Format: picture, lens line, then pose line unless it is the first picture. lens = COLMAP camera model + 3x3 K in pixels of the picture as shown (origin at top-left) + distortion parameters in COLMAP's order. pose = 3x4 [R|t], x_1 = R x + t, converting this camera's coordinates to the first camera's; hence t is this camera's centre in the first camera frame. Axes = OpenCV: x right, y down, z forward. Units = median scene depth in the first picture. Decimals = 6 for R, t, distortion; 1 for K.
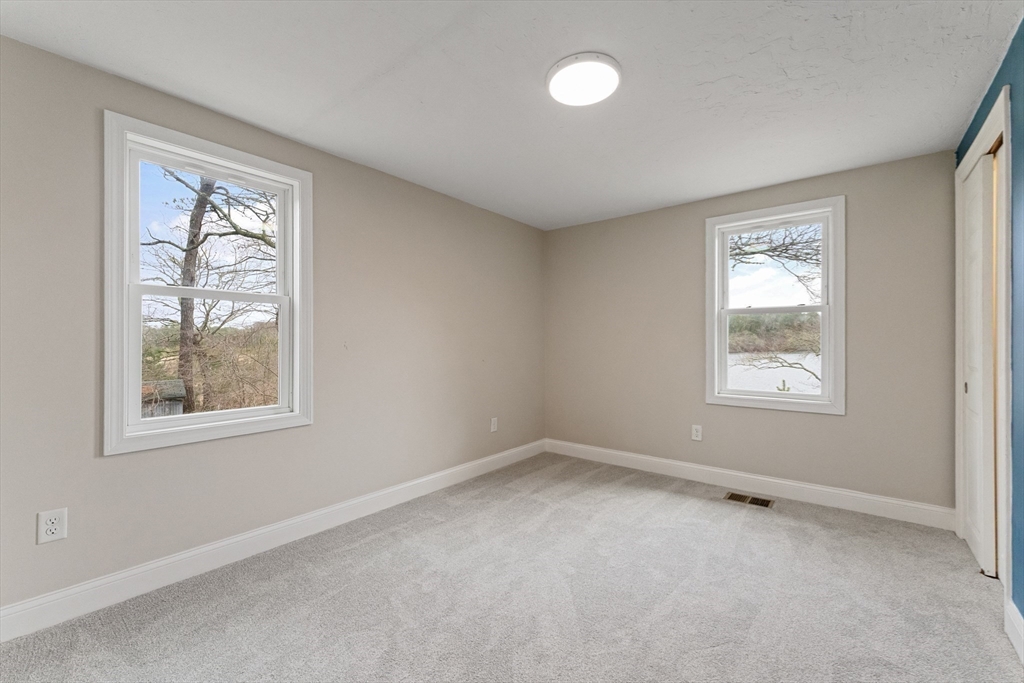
lens RADIAL K [[416.4, 0, 503.6], [0, 416.4, 341.5], [0, 0, 1]] dist [-0.000802, -0.001216]
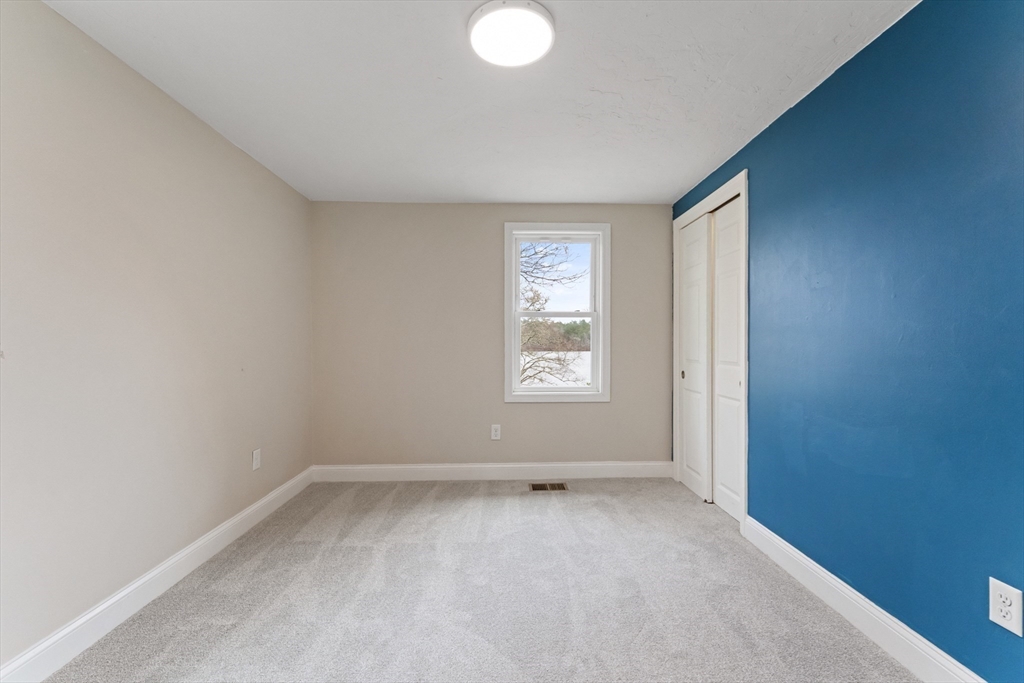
lens RADIAL K [[441.9, 0, 510.6], [0, 441.9, 342.3], [0, 0, 1]] dist [-0.000837, -0.000213]
pose [[0.754339, -0.001931, 0.656482, -0.250185], [0.001160, 0.999998, 0.001607, -0.001405], [-0.656484, -0.000451, 0.754340, 0.192048]]
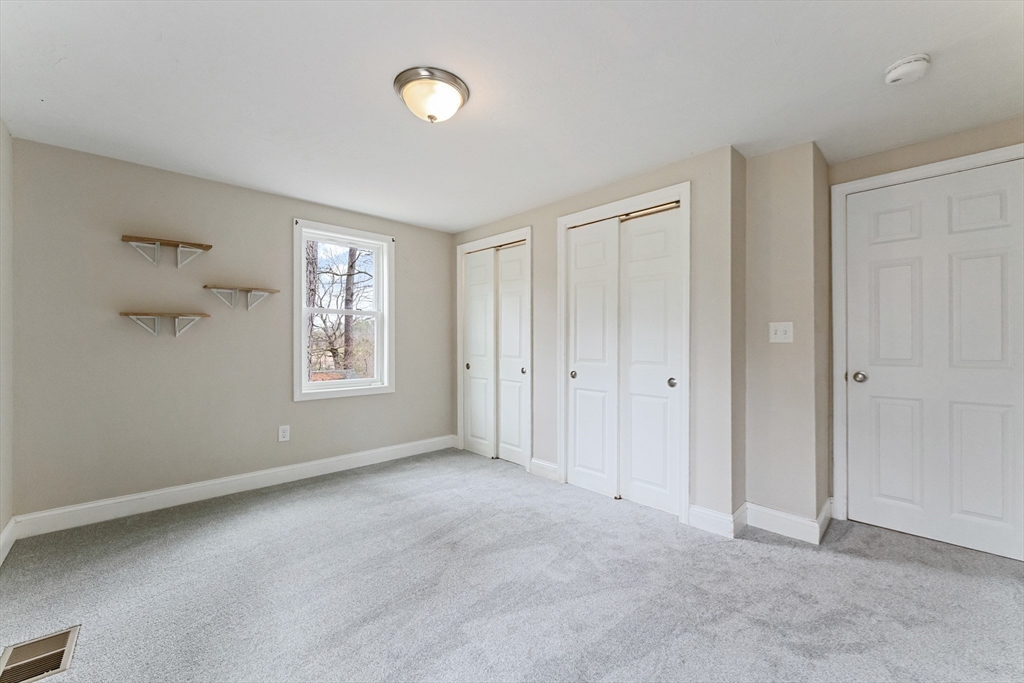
lens RADIAL K [[416.4, 0, 505.9], [0, 416.4, 341.3], [0, 0, 1]] dist [-0.000802, -0.001216]
pose [[0.132925, 0.003583, 0.991120, -0.506698], [-0.007073, 0.999971, -0.002666, 0.001777], [-0.991101, -0.006656, 0.132947, 0.414030]]
